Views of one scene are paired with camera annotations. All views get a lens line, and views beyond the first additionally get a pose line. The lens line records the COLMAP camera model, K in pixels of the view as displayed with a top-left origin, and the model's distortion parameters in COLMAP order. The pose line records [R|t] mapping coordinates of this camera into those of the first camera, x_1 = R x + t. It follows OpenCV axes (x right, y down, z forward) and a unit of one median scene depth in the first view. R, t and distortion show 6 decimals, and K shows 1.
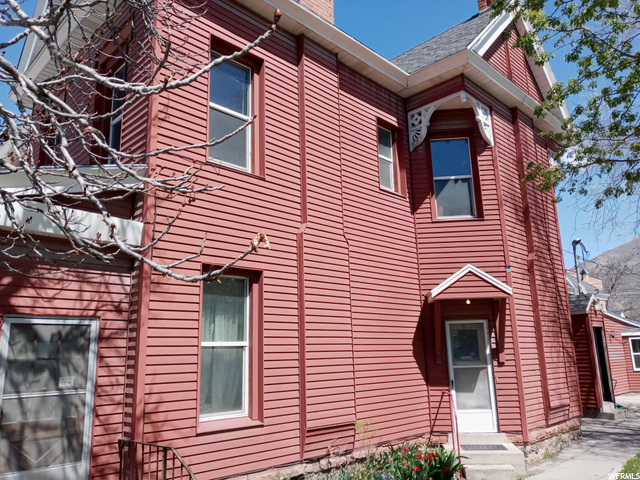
lens RADIAL K [[516.8, 0, 320.8], [0, 516.8, 239.4], [0, 0, 1]] dist [-0.006524, -0.004678]
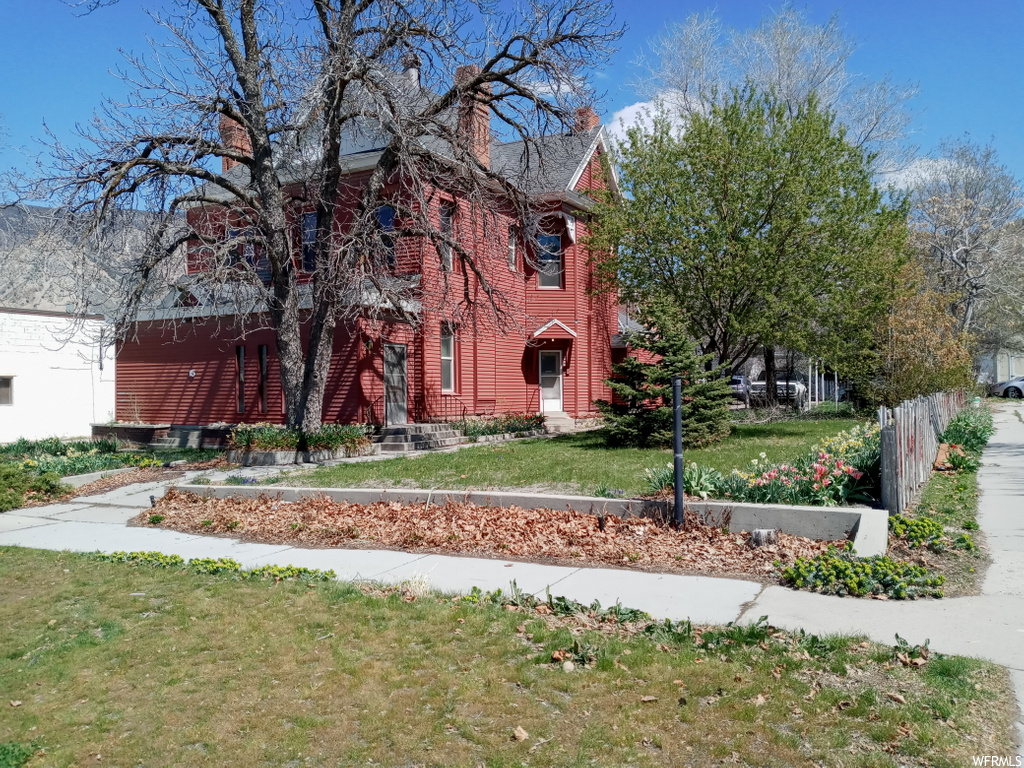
lens RADIAL K [[826.9, 0, 511.8], [0, 826.9, 383.8], [0, 0, 1]] dist [-0.006524, -0.004678]
pose [[0.962011, 0.024575, 0.271903, -0.600946], [-0.080236, 0.977408, 0.195540, -0.266564], [-0.260955, -0.209928, 0.942249, -1.617292]]
